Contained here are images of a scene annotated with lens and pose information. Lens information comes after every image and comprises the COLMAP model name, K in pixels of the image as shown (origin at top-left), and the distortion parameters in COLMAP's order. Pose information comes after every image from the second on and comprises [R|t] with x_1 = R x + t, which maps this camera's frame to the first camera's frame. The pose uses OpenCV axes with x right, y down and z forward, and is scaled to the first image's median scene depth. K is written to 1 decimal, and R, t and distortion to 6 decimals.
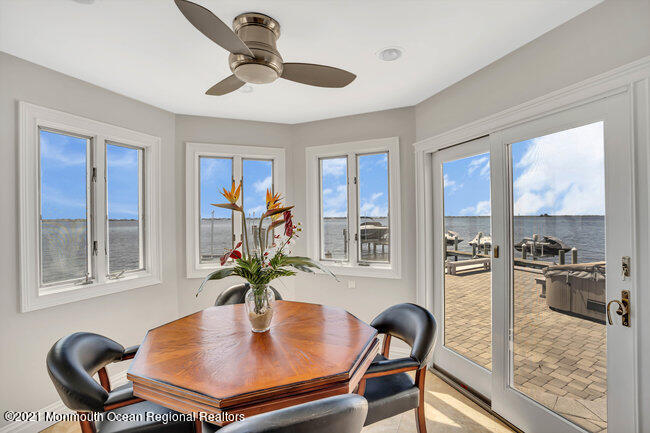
lens RADIAL K [[300.8, 0, 327.1], [0, 300.8, 217.1], [0, 0, 1]] dist [-0.064488, 0.022672]
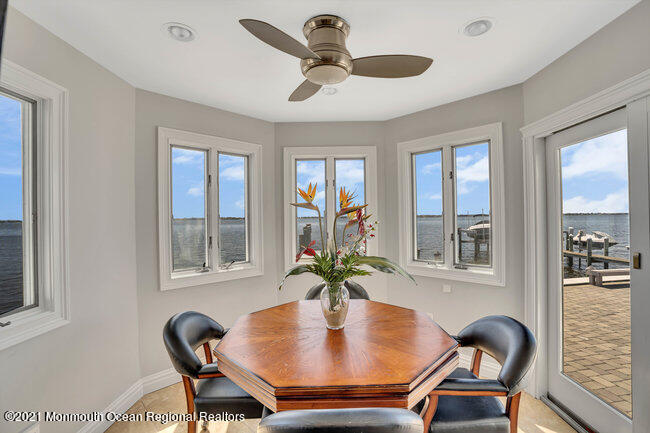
lens RADIAL K [[300.8, 0, 327.1], [0, 300.8, 217.1], [0, 0, 1]] dist [-0.064488, 0.022672]
pose [[0.933914, -0.002253, -0.357490, 0.109732], [0.004535, 0.999974, 0.005543, -0.001811], [0.357469, -0.006798, 0.933900, 0.039851]]
